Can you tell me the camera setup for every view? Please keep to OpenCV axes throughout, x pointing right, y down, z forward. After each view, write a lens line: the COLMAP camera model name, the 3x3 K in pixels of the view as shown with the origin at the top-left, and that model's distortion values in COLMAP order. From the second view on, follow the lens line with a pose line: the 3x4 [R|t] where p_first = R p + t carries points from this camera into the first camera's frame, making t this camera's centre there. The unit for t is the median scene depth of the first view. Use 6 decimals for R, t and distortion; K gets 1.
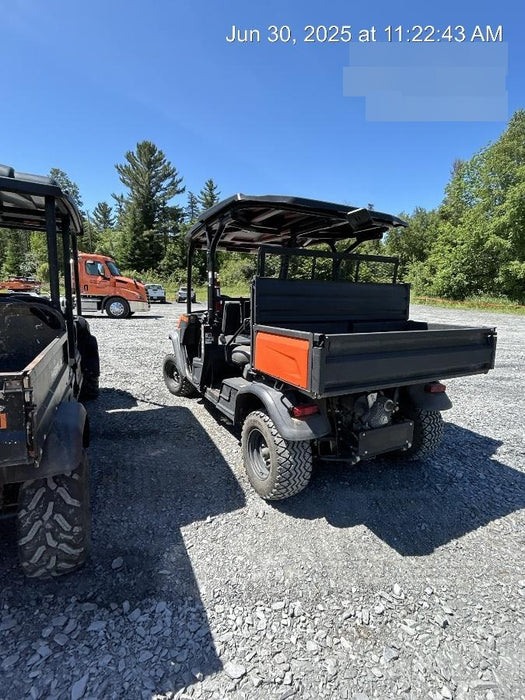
lens RADIAL K [[533.3, 0, 262.5], [0, 533.3, 350.0], [0, 0, 1]] dist [0.033415, -0.008018]
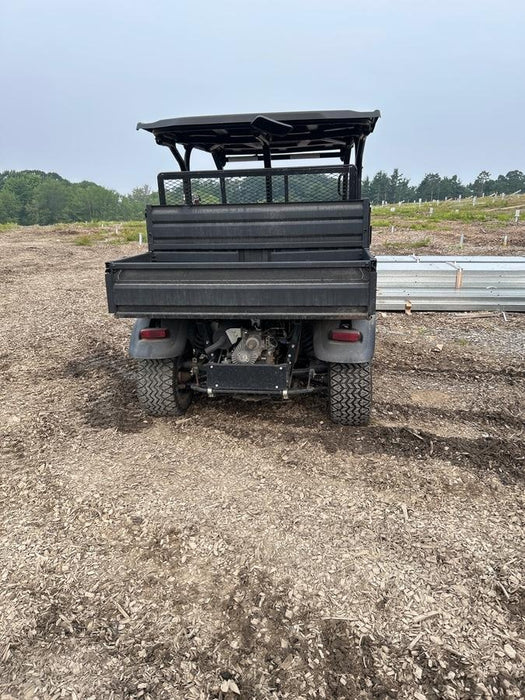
lens RADIAL K [[533.3, 0, 262.5], [0, 533.3, 350.0], [0, 0, 1]] dist [0.033415, -0.008018]
pose [[0.778011, 0.123301, -0.616033, 0.779588], [-0.042701, 0.988662, 0.143956, -0.015878], [0.626798, -0.085694, 0.774455, 0.285601]]
